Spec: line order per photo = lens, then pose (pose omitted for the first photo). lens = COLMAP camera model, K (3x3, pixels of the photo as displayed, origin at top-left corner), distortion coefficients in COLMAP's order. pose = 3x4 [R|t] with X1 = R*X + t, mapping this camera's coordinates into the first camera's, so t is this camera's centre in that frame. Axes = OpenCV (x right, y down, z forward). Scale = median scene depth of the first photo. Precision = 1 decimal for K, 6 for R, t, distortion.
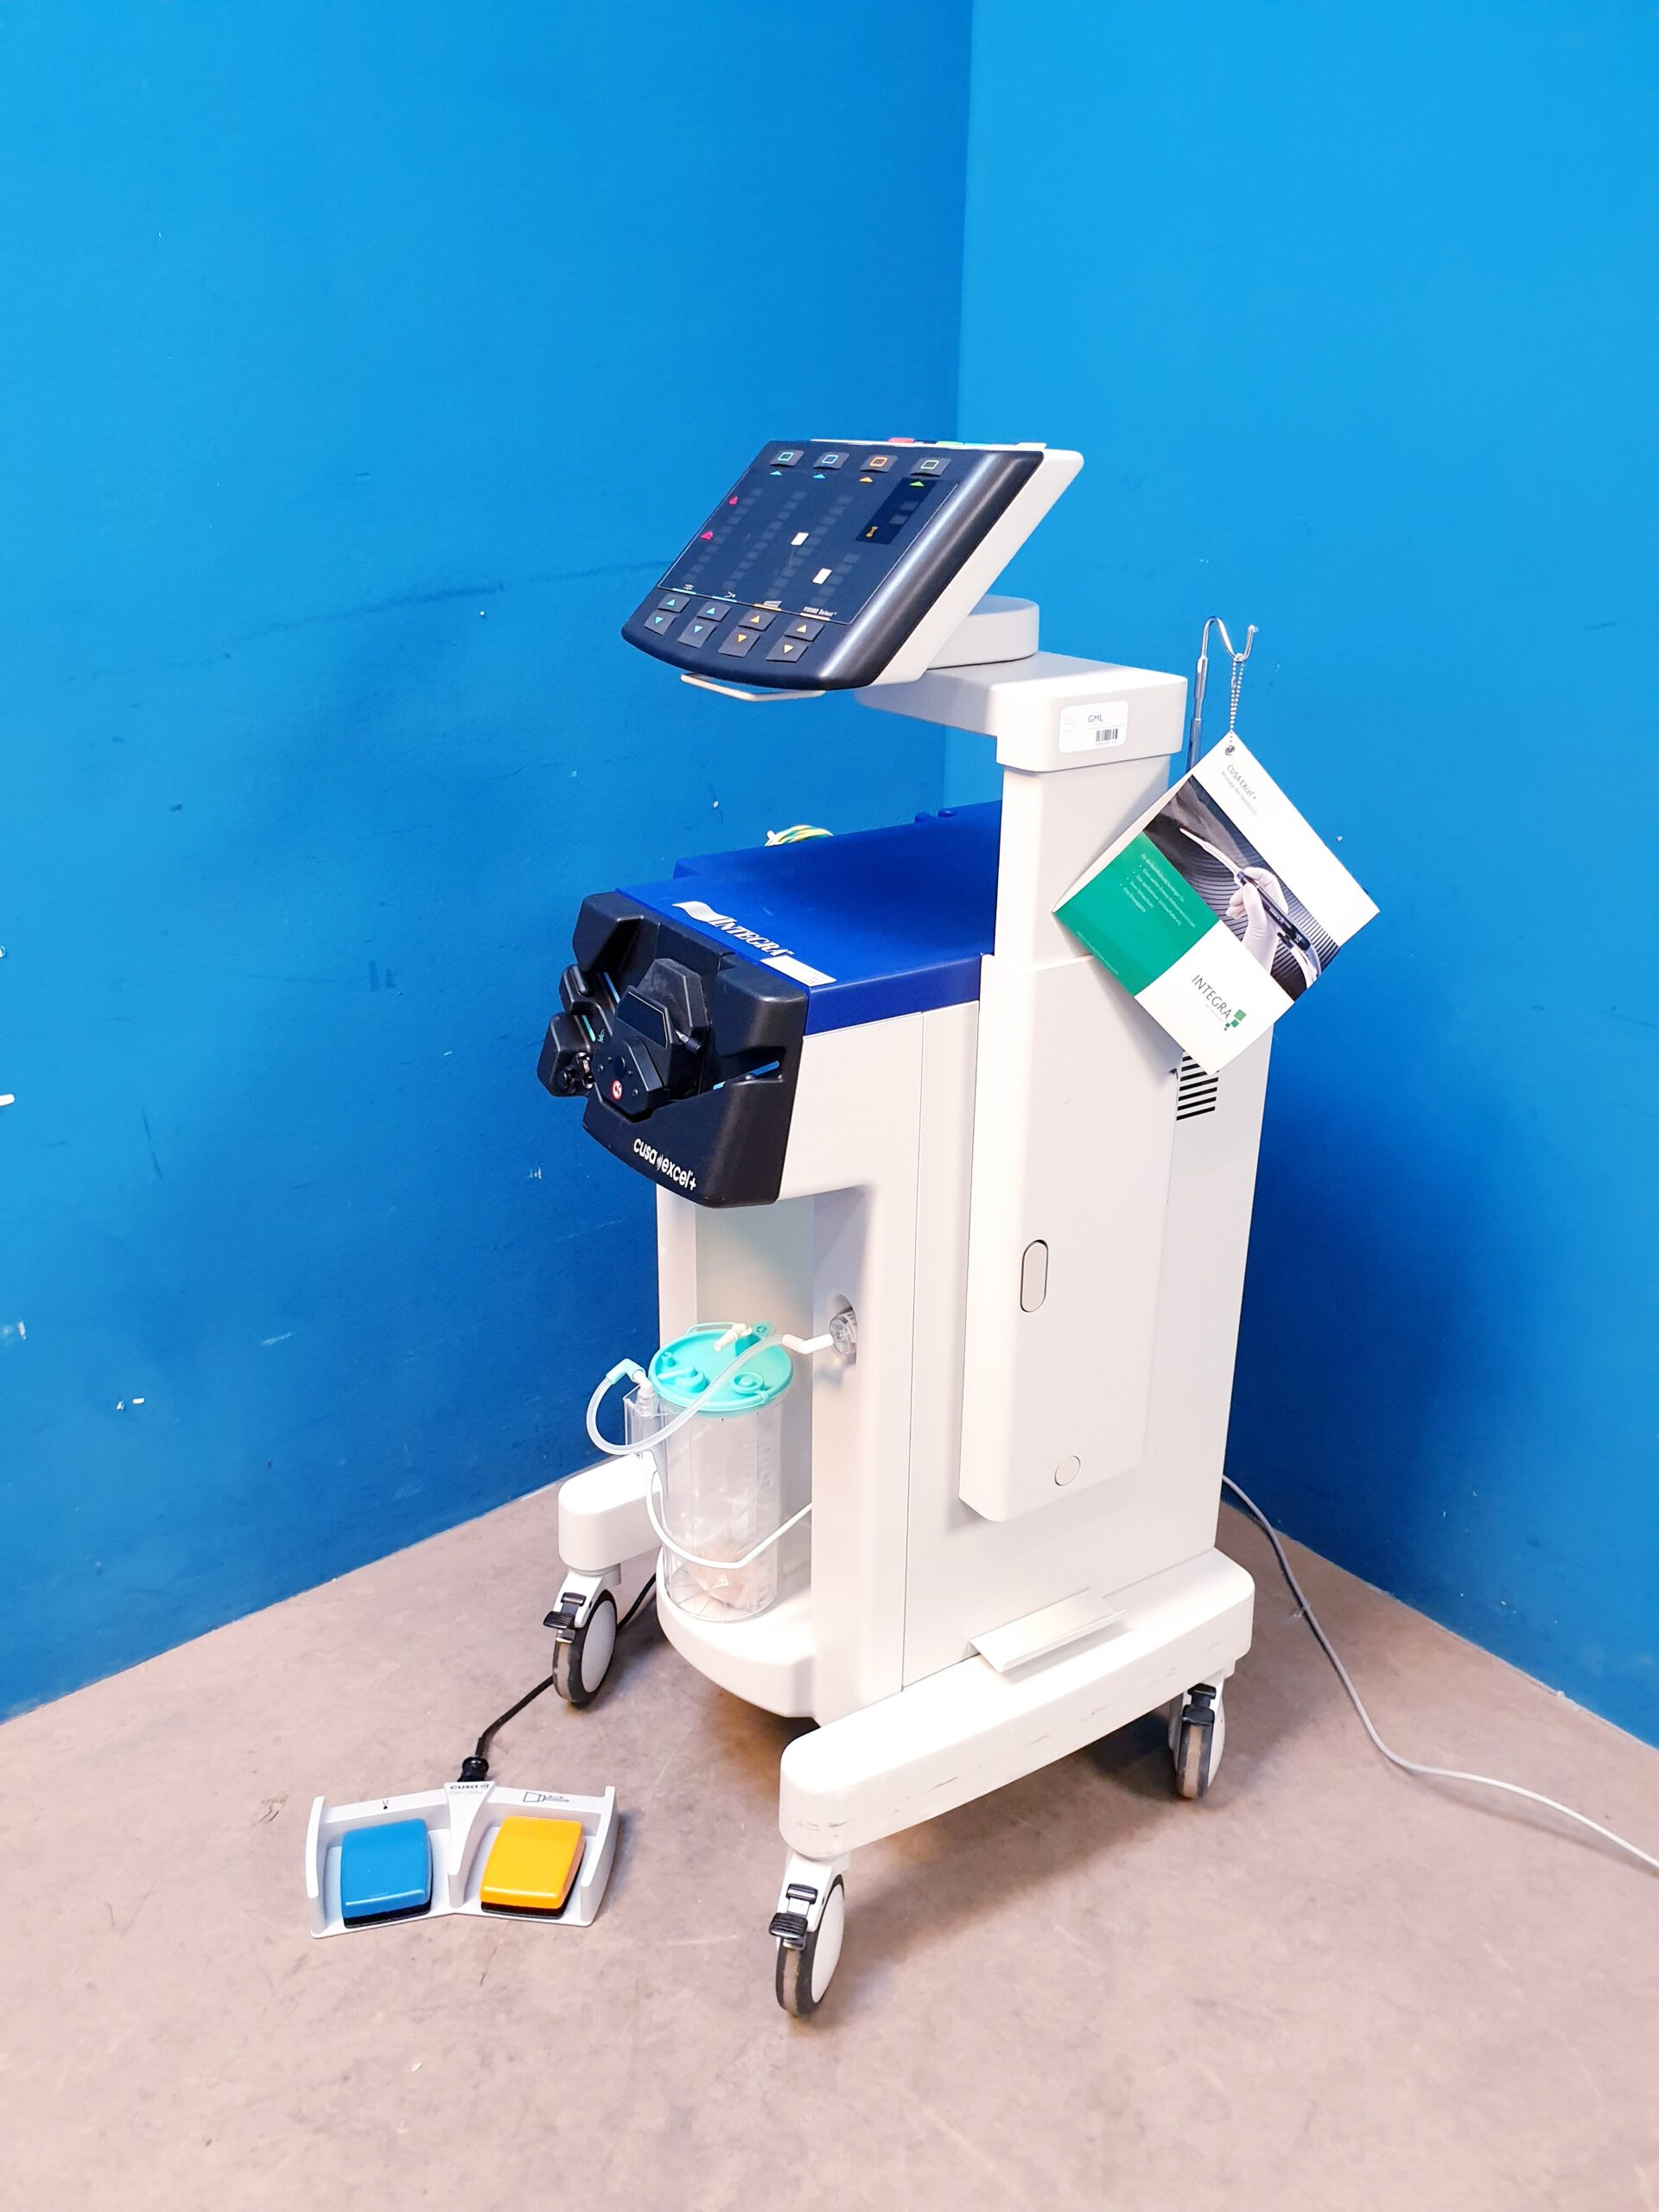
lens RADIAL K [[1719.6, 0, 823.0], [0, 1719.6, 1101.3], [0, 0, 1]] dist [-0.029630, 0.074930]
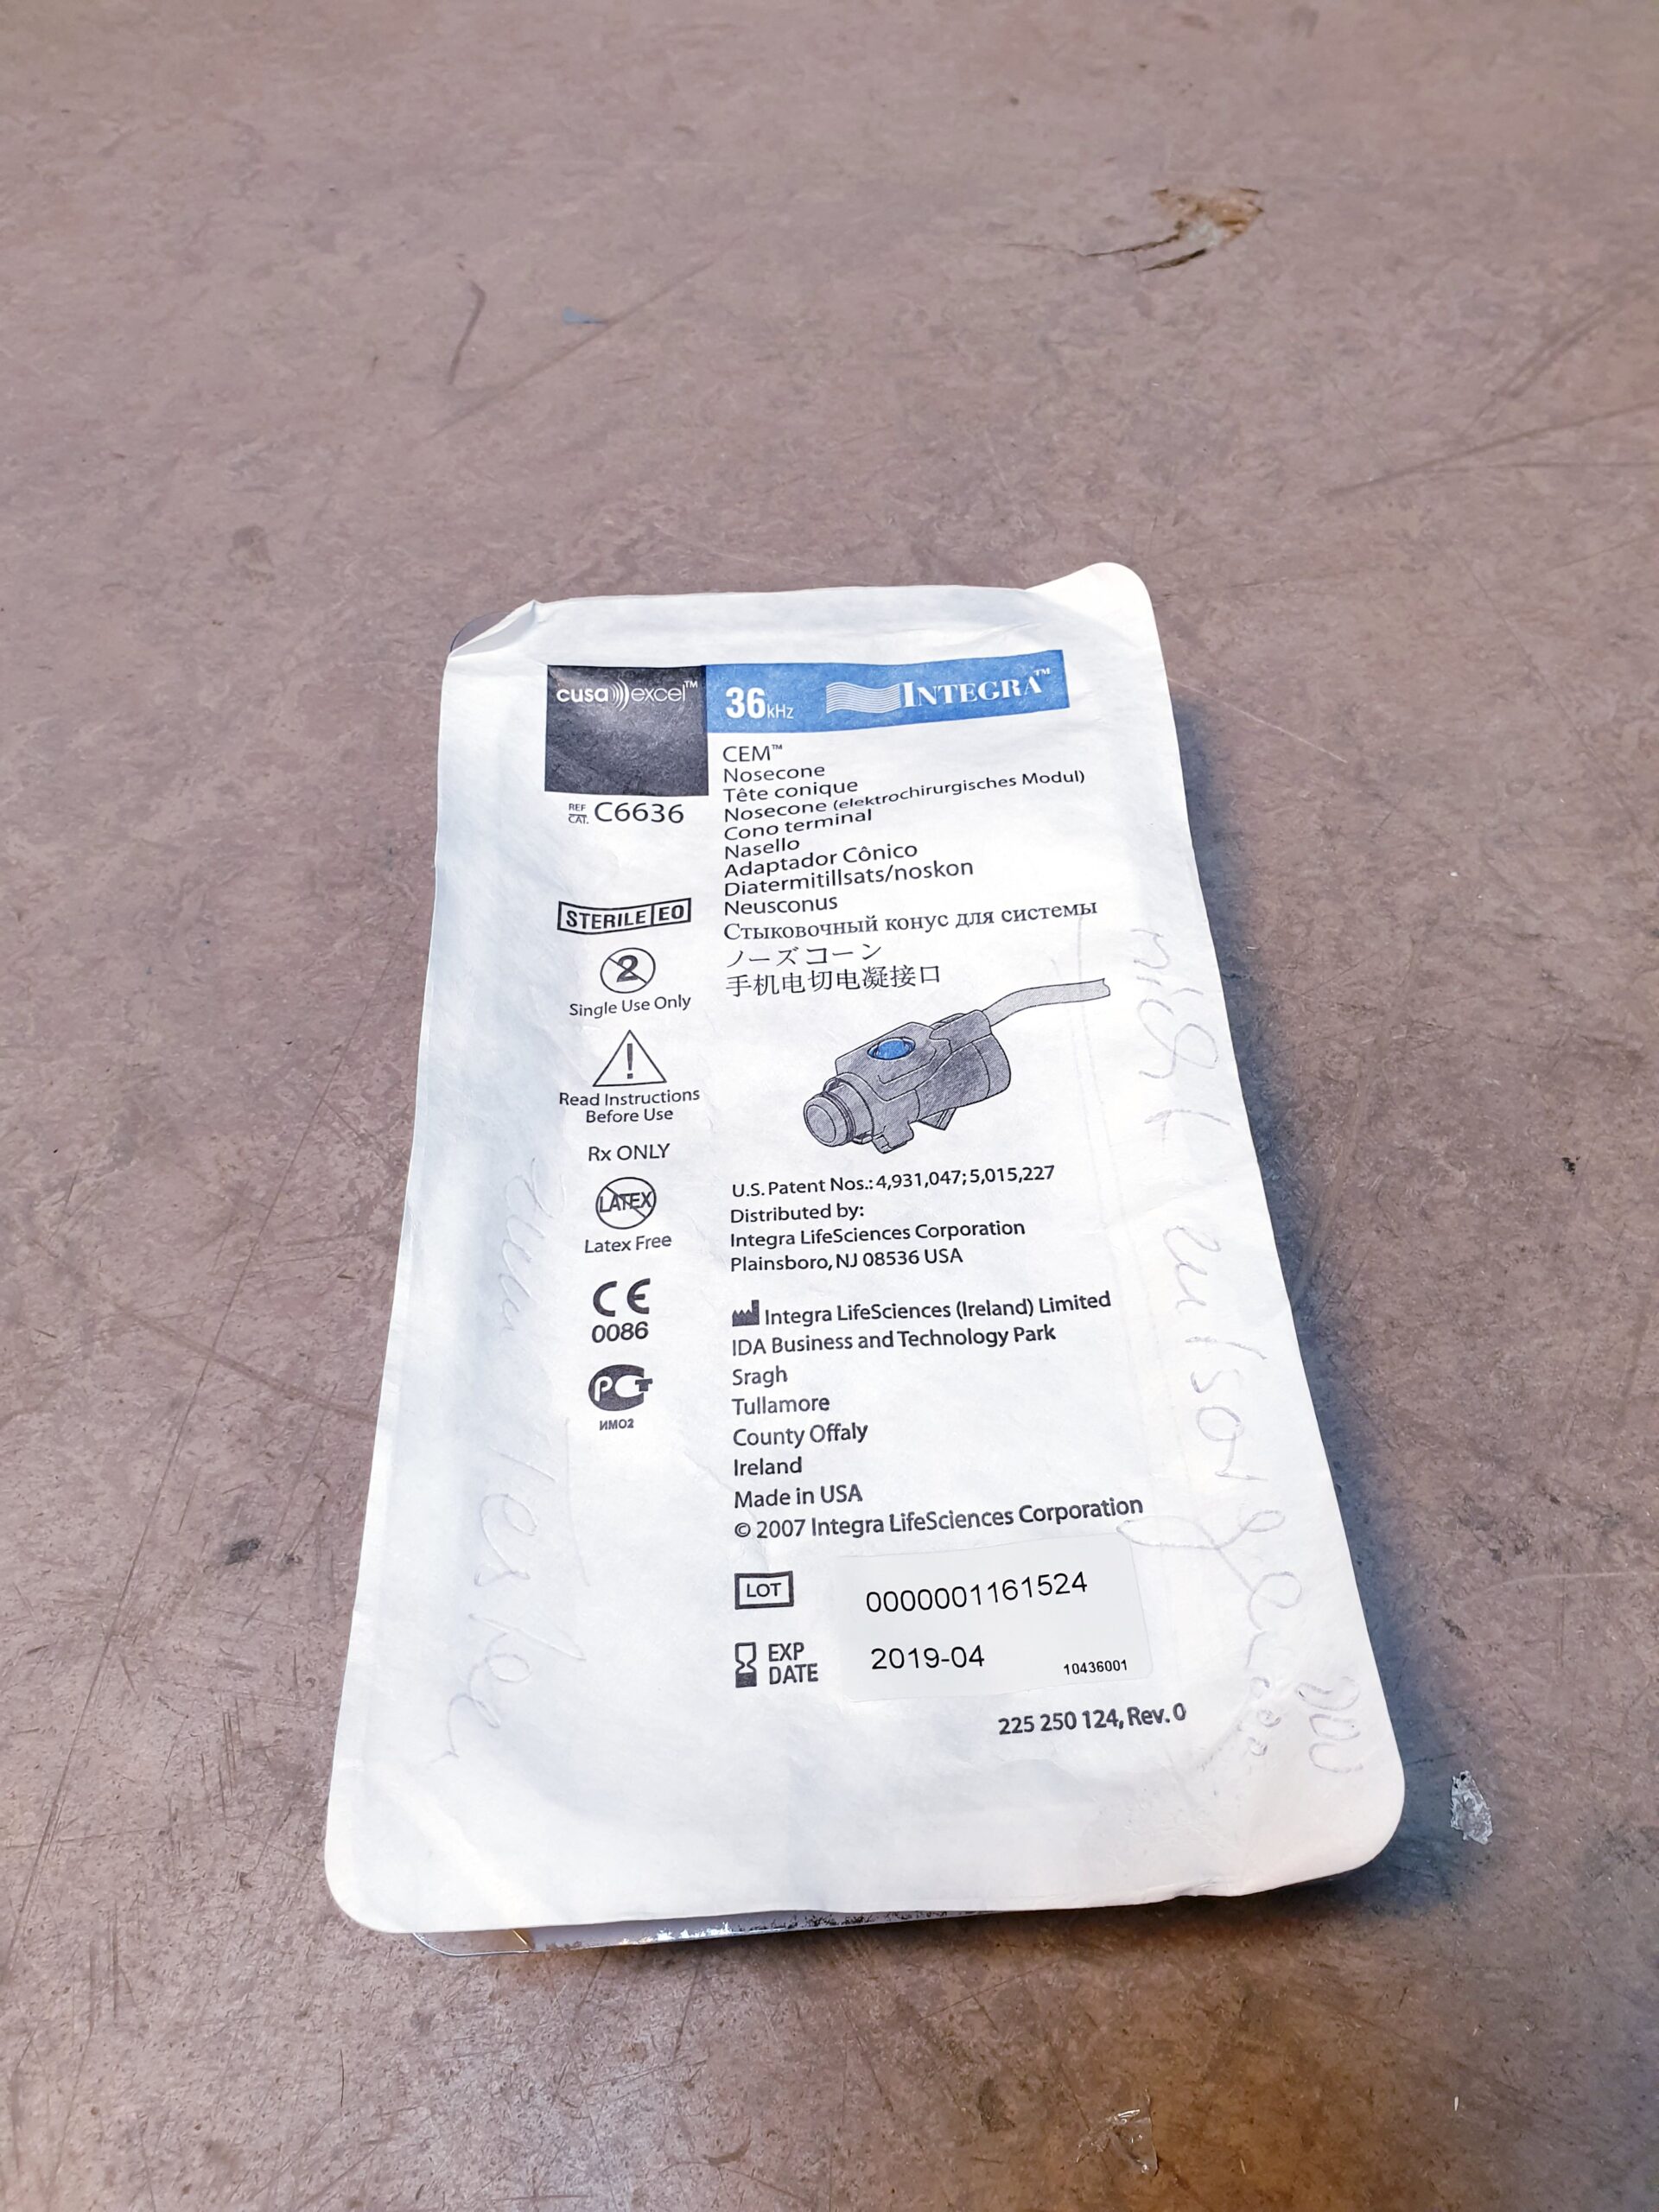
lens RADIAL K [[1721.2, 0, 840.1], [0, 1721.2, 1100.3], [0, 0, 1]] dist [-0.067336, 0.104454]
pose [[0.795955, 0.514680, -0.318685, -0.237400], [-0.215882, 0.733164, 0.644876, 0.382108], [0.565553, -0.444494, 0.694676, 0.806120]]
